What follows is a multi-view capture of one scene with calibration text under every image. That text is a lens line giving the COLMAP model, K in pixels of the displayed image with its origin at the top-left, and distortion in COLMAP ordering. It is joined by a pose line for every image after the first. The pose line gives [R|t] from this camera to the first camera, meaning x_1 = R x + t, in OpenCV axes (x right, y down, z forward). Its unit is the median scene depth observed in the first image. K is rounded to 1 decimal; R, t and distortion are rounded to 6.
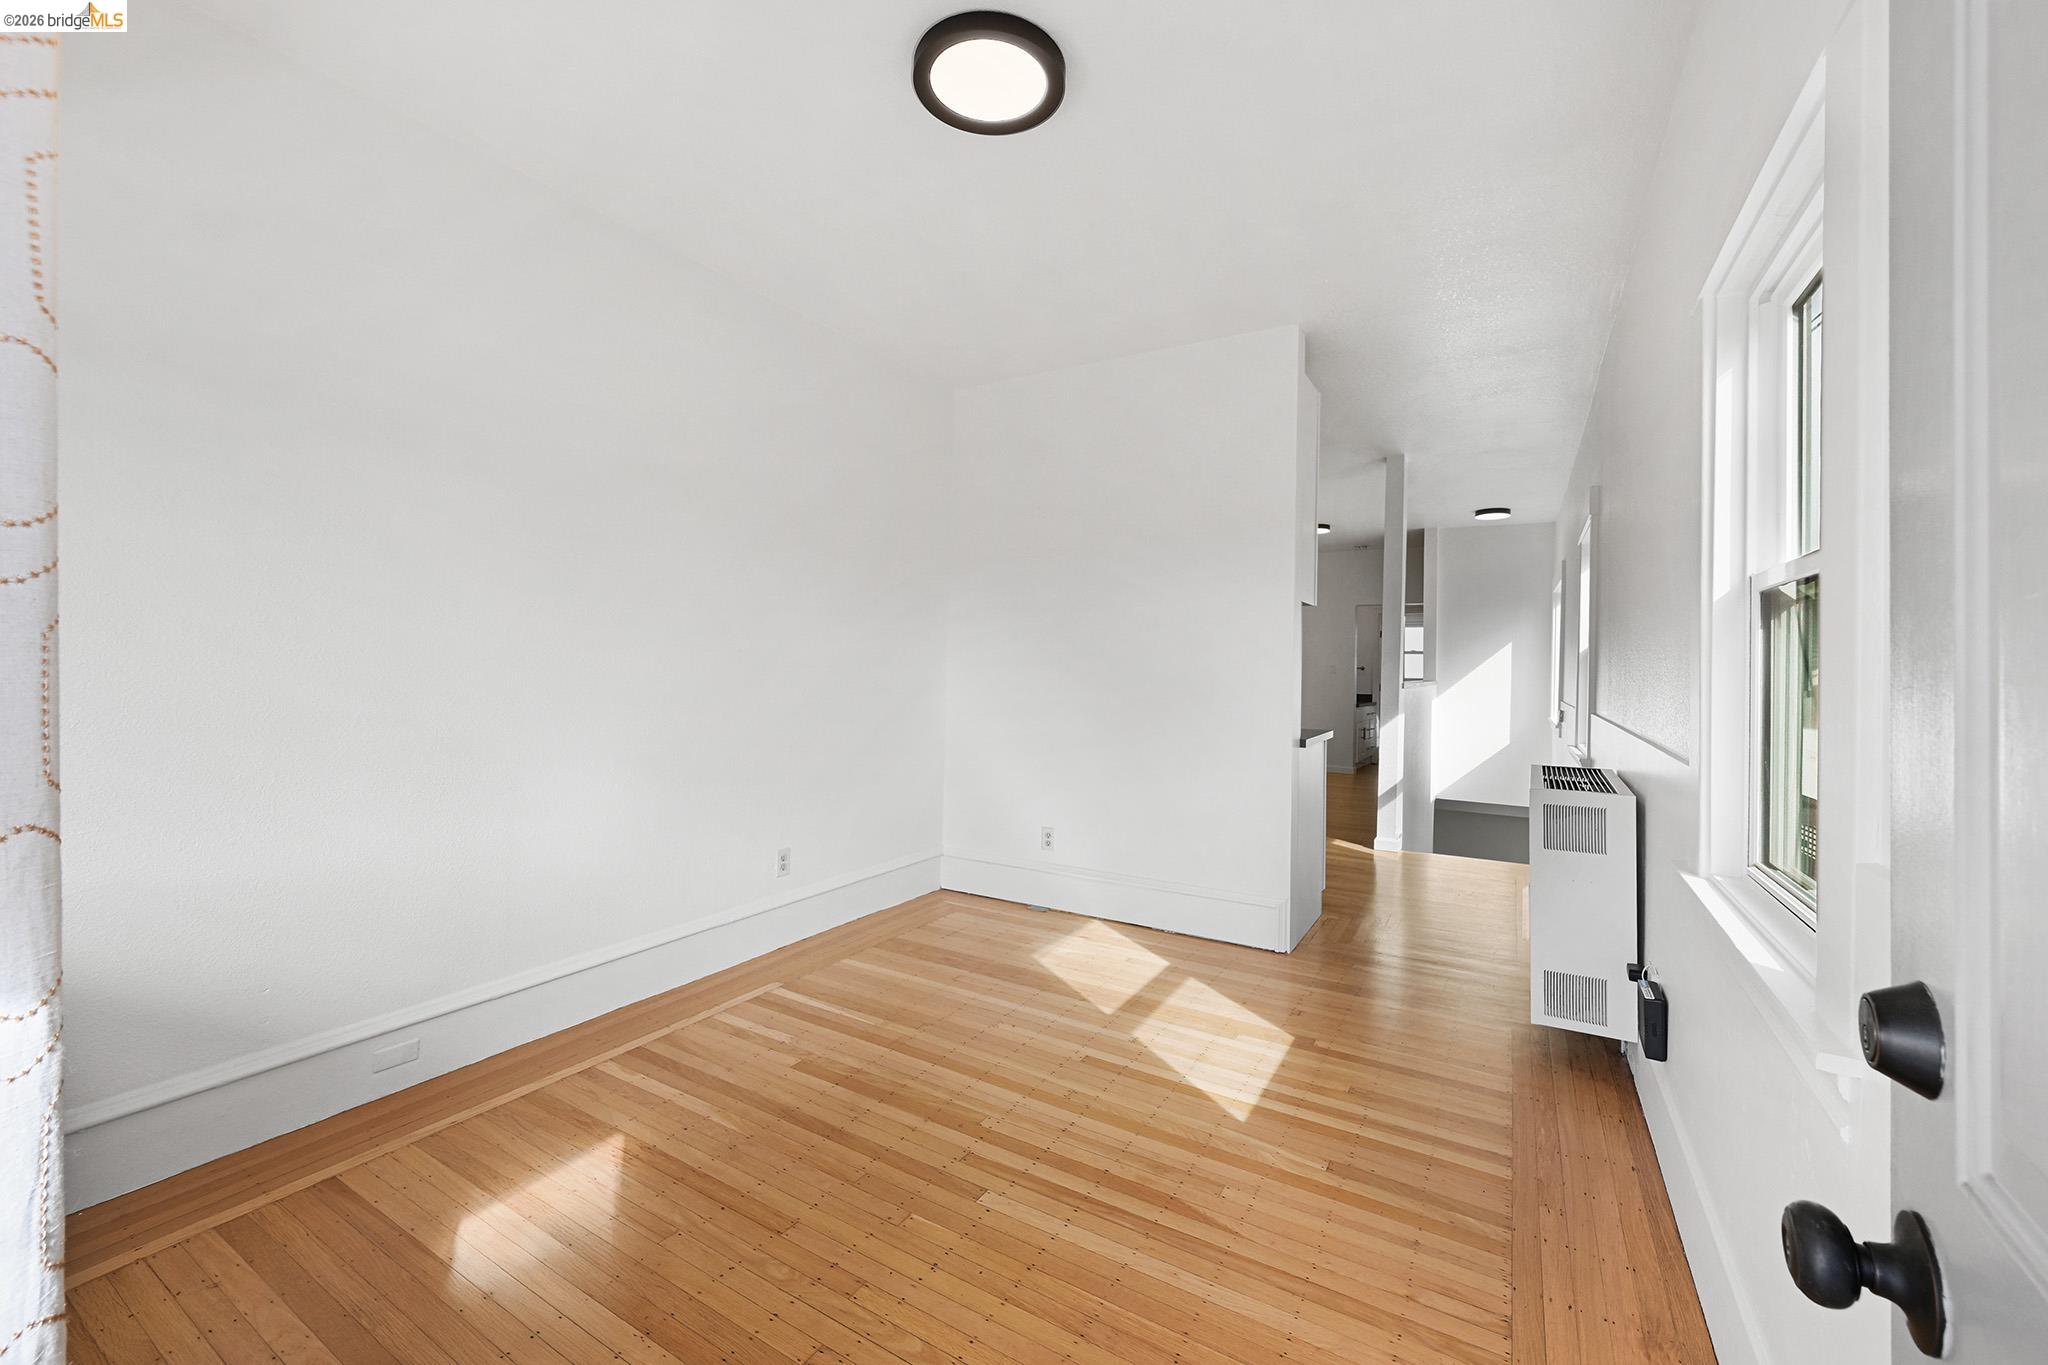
lens RADIAL K [[803.7, 0, 1017.2], [0, 803.7, 675.2], [0, 0, 1]] dist [-0.000109, -0.000018]
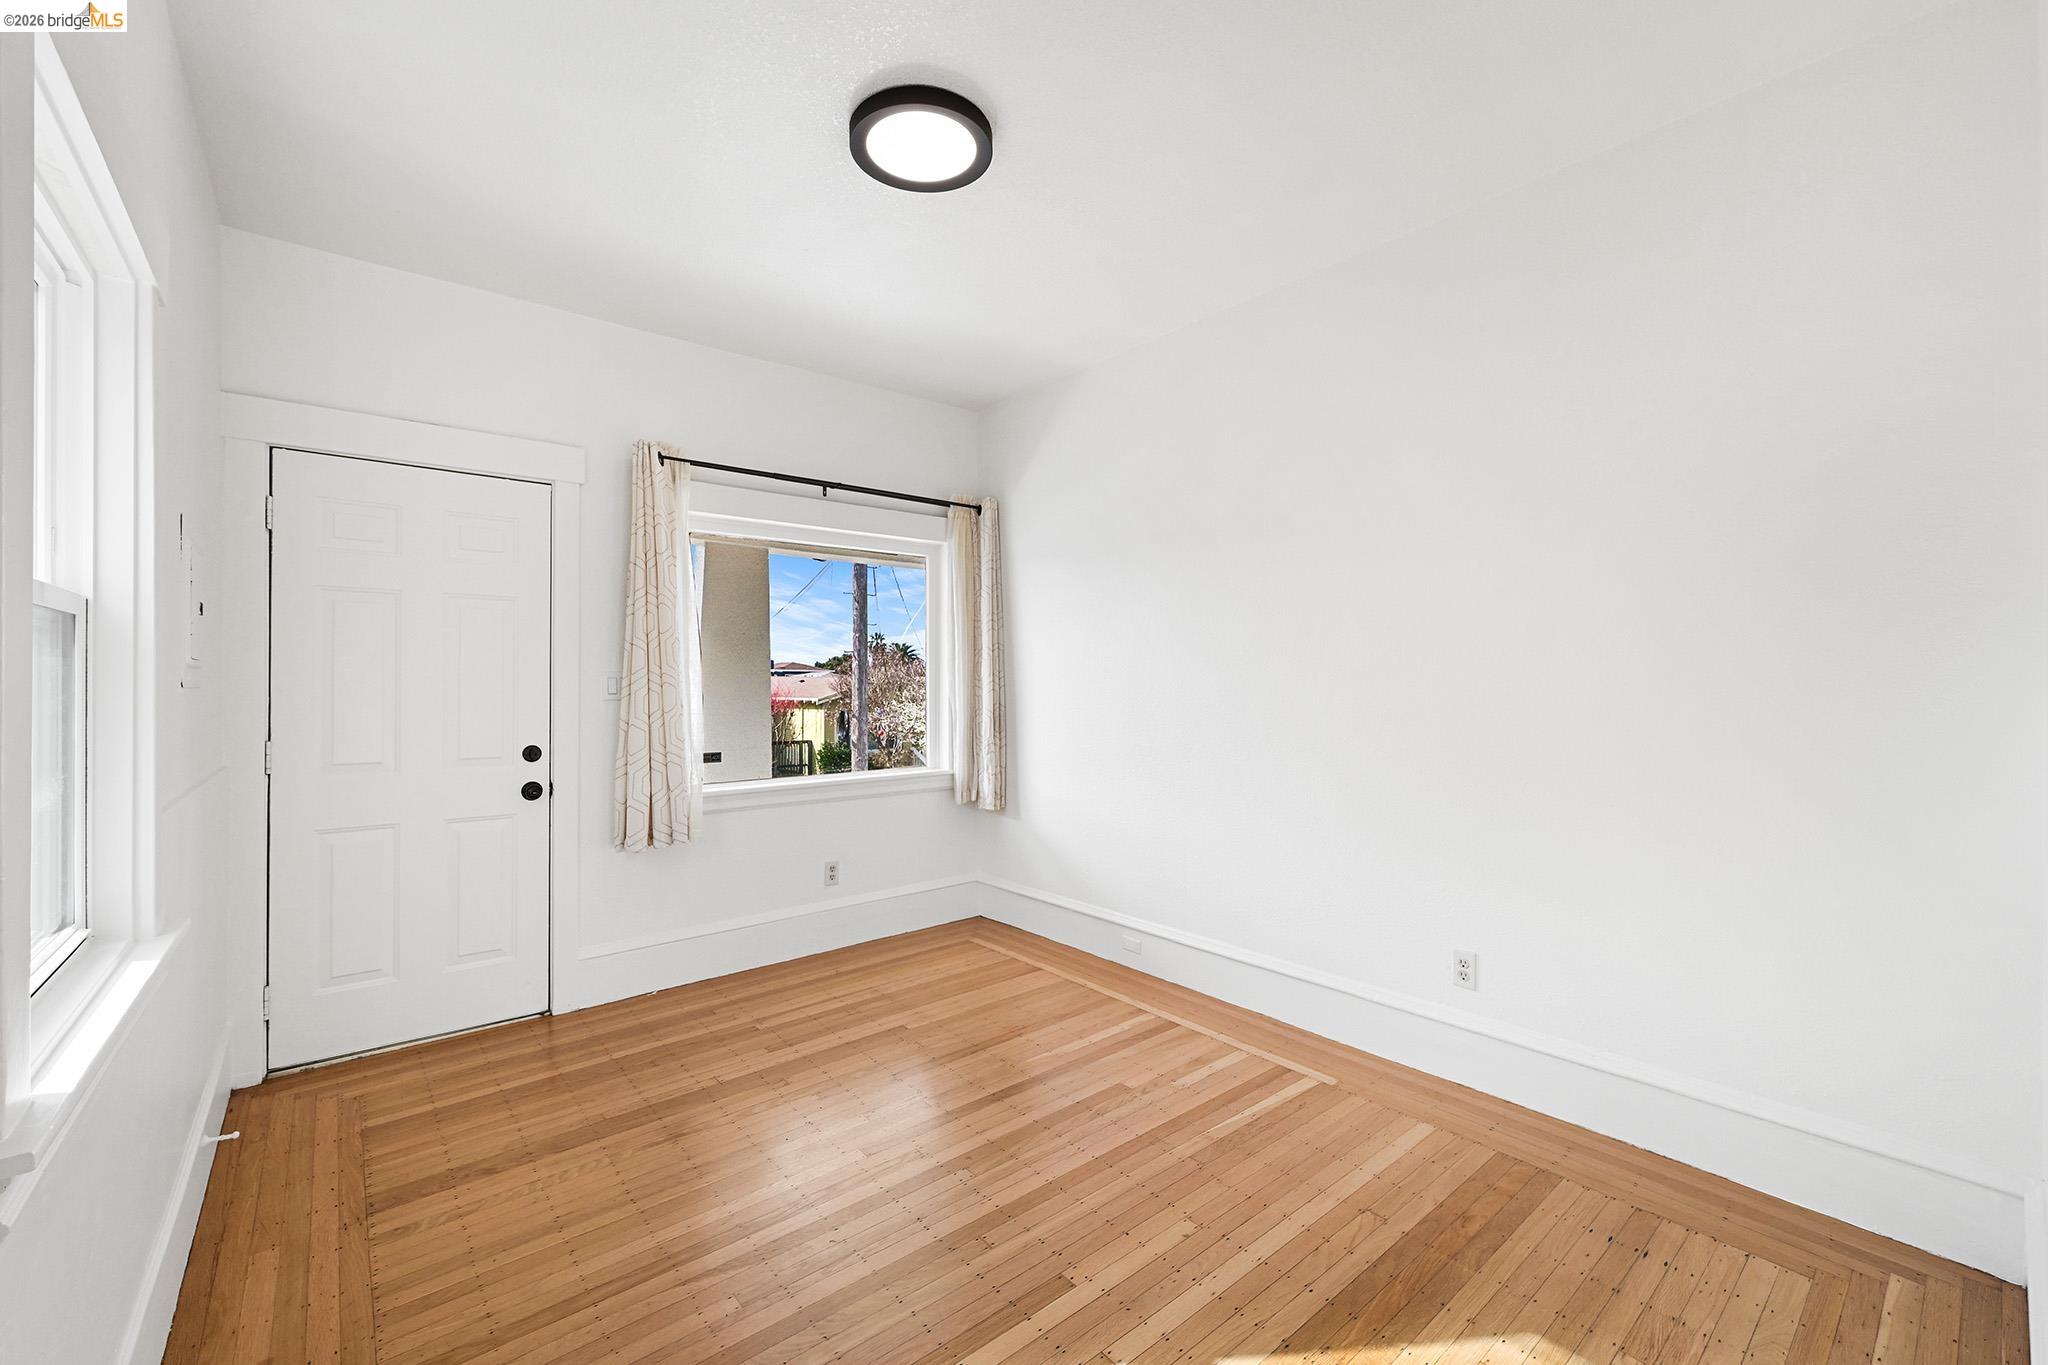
lens RADIAL K [[803.7, 0, 1011.0], [0, 803.7, 678.7], [0, 0, 1]] dist [-0.000109, -0.000018]
pose [[-0.311410, -0.019894, -0.950067, 0.715308], [-0.013969, 0.999769, -0.016356, -0.021635], [0.950173, 0.008178, -0.311616, 1.096627]]
